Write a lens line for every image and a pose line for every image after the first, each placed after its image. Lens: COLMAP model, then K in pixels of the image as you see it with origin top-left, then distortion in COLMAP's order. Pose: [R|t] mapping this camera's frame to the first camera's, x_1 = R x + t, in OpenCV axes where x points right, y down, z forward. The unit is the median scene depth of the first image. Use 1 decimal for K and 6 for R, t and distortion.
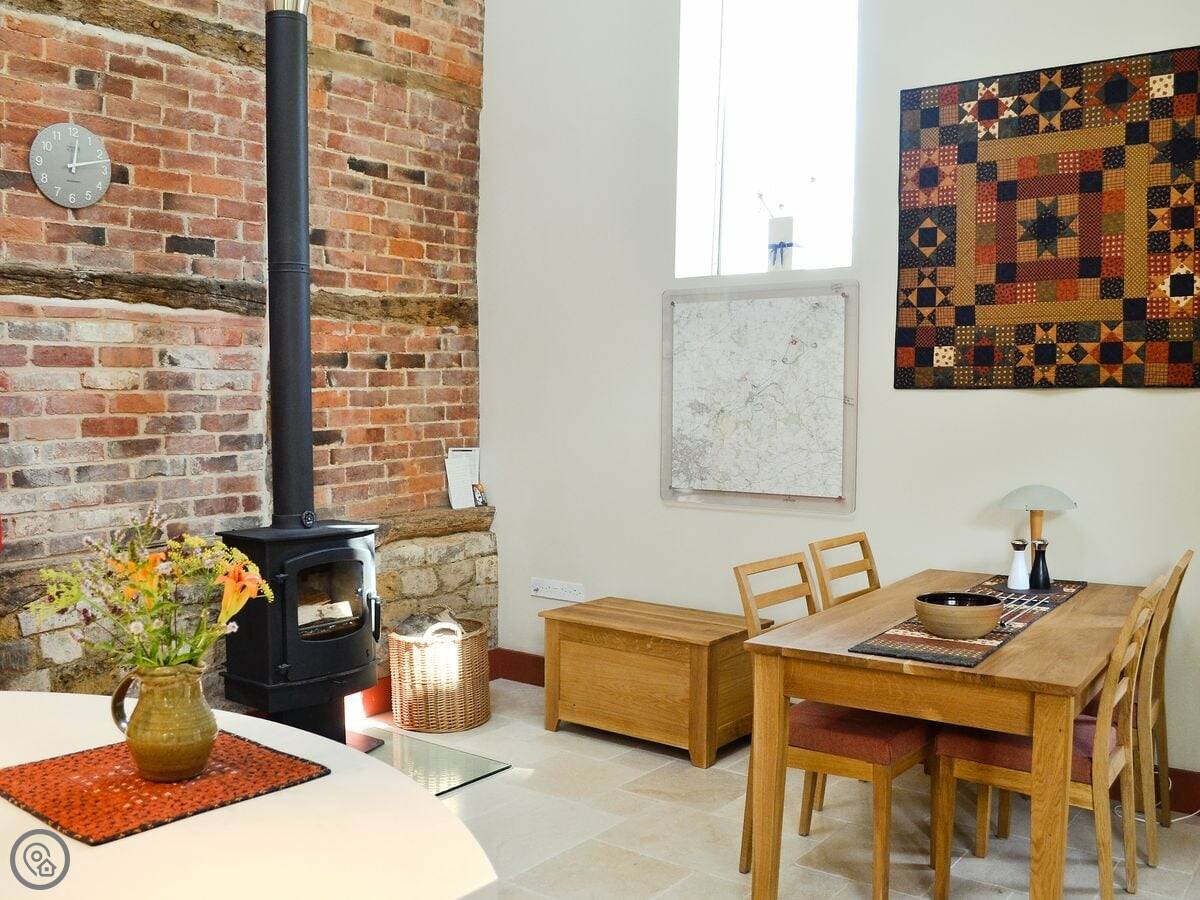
lens RADIAL K [[1132.7, 0, 604.6], [0, 1132.7, 446.1], [0, 0, 1]] dist [-0.074091, 0.000000]
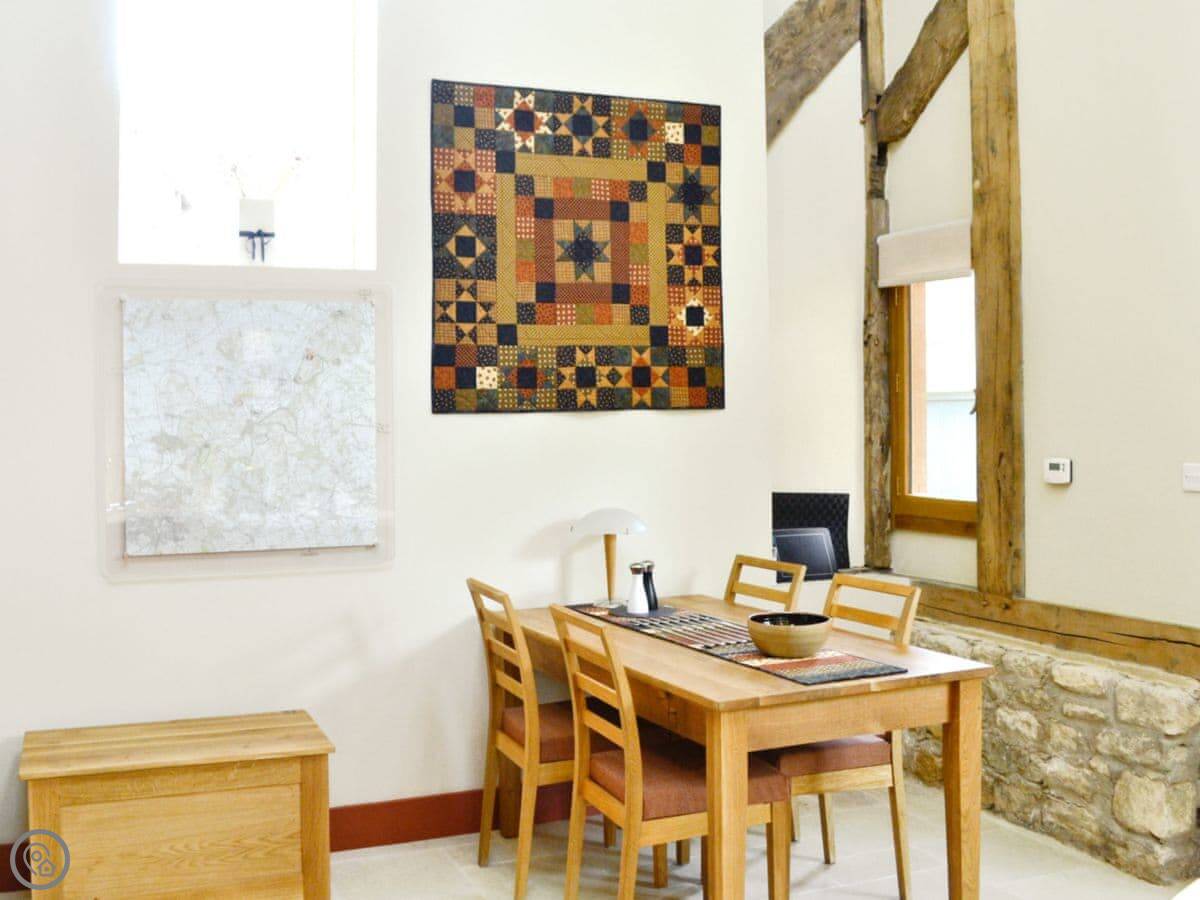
lens RADIAL K [[1132.7, 0, 602.4], [0, 1132.7, 446.7], [0, 0, 1]] dist [-0.074091, 0.000000]
pose [[0.543133, -0.020508, 0.839396, -0.427003], [0.059207, 0.998149, -0.013924, -0.005143], [-0.837556, 0.057260, 0.543342, 0.425896]]
